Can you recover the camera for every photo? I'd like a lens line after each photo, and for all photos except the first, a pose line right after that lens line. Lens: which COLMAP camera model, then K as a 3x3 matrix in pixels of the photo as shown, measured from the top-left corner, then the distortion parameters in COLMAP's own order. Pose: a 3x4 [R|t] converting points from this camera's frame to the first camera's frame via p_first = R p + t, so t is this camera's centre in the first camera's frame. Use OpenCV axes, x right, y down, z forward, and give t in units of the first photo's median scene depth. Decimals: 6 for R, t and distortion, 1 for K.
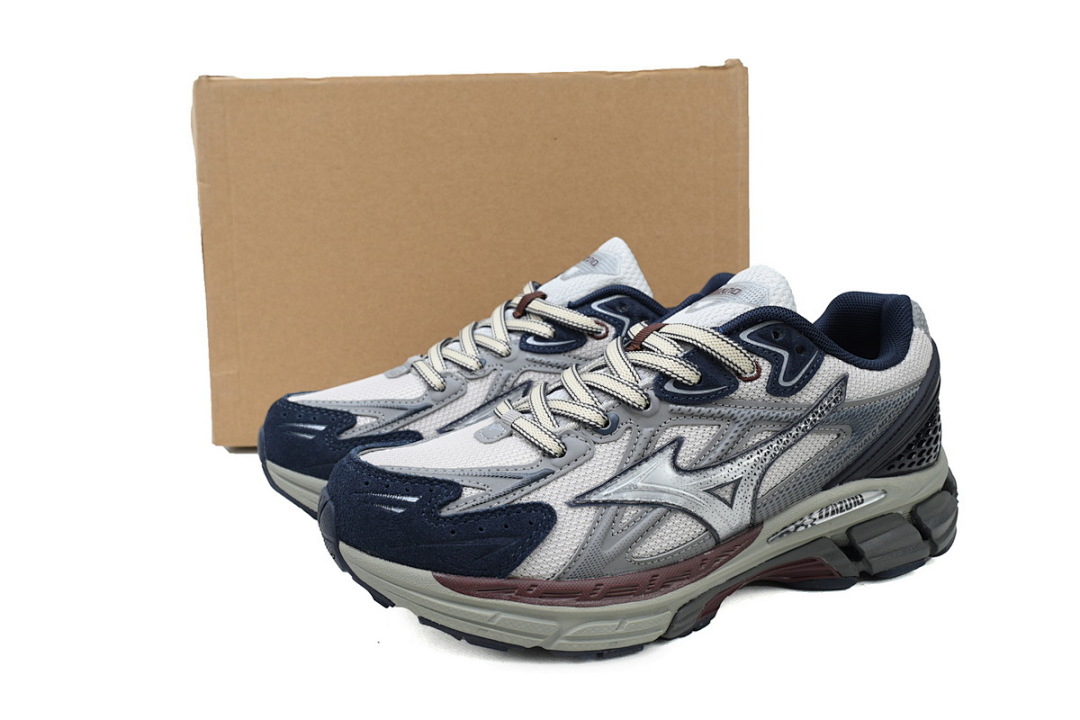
lens RADIAL K [[922.0, 0, 546.5], [0, 922.0, 358.1], [0, 0, 1]] dist [0.006972, -0.004989]
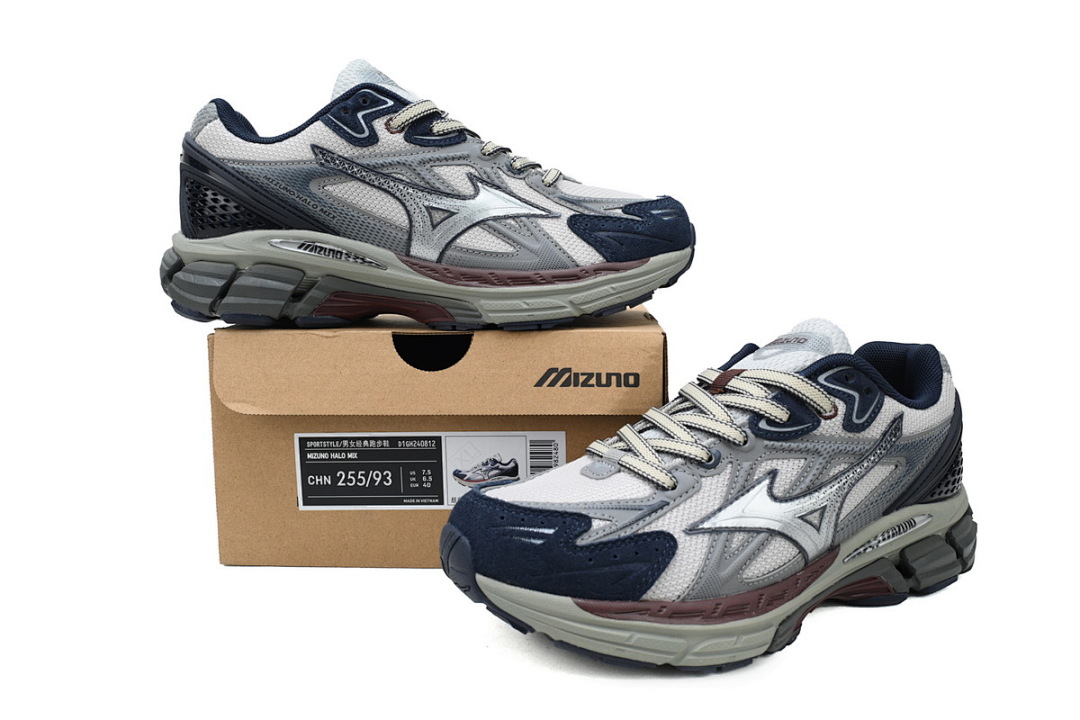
lens RADIAL K [[922.0, 0, 537.7], [0, 922.0, 358.5], [0, 0, 1]] dist [0.006972, -0.004989]
pose [[0.989494, -0.001515, 0.144568, -0.299175], [0.010173, 0.998196, -0.059171, 0.014142], [-0.144218, 0.060020, 0.987724, -0.074889]]
